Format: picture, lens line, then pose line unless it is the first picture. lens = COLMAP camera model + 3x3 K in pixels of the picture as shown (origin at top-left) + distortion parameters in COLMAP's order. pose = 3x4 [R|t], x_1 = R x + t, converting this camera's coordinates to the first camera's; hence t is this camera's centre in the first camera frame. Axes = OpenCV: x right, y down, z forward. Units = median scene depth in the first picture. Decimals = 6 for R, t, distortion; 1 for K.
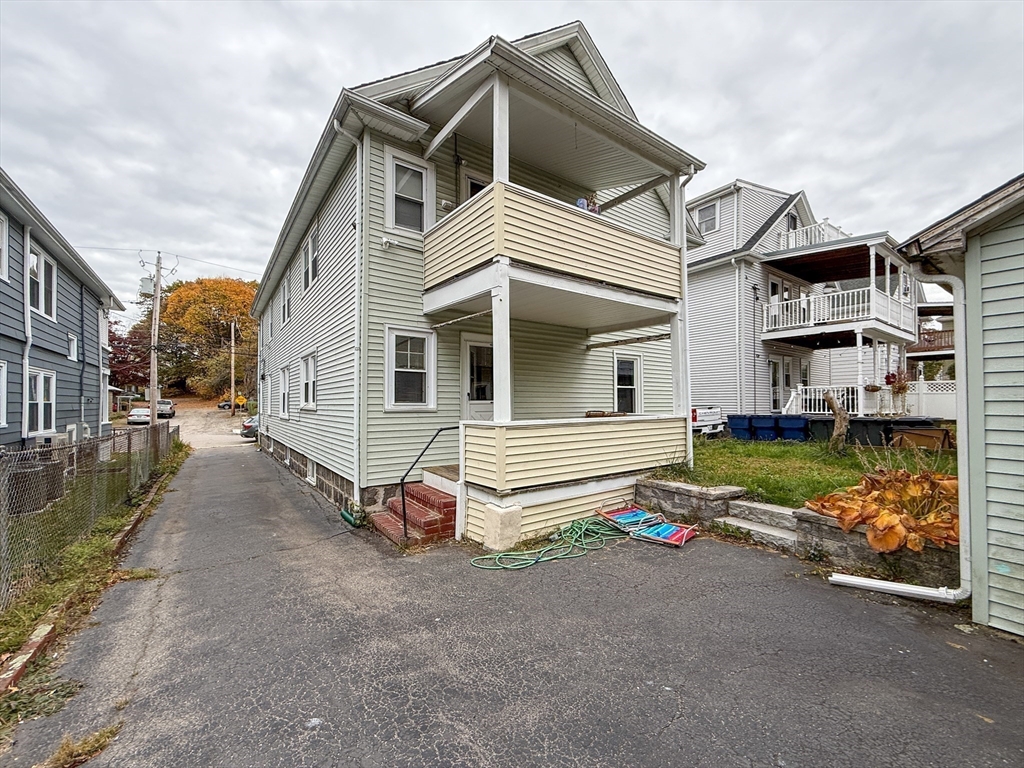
lens RADIAL K [[418.0, 0, 513.2], [0, 418.0, 393.9], [0, 0, 1]] dist [0.001152, 0.000110]
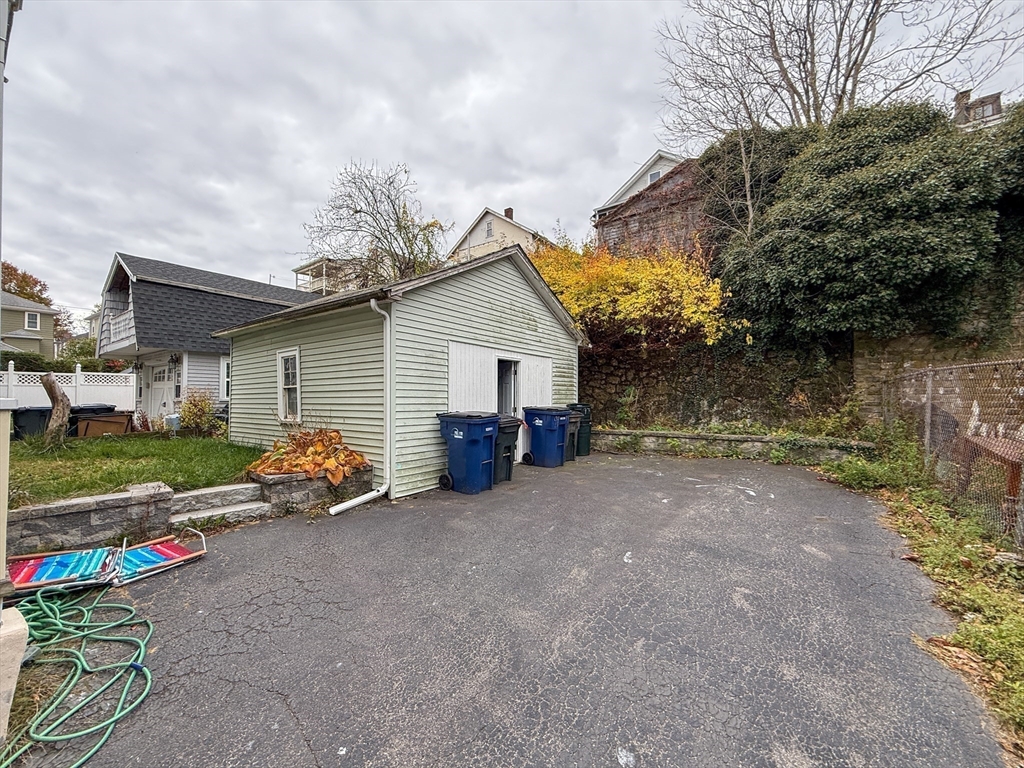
lens RADIAL K [[418.0, 0, 513.2], [0, 418.0, 393.9], [0, 0, 1]] dist [0.001152, 0.000110]
pose [[-0.331459, 0.015145, 0.943348, -0.605225], [-0.016117, 0.999634, -0.021712, 0.069818], [-0.943332, -0.022401, -0.331094, 0.773141]]
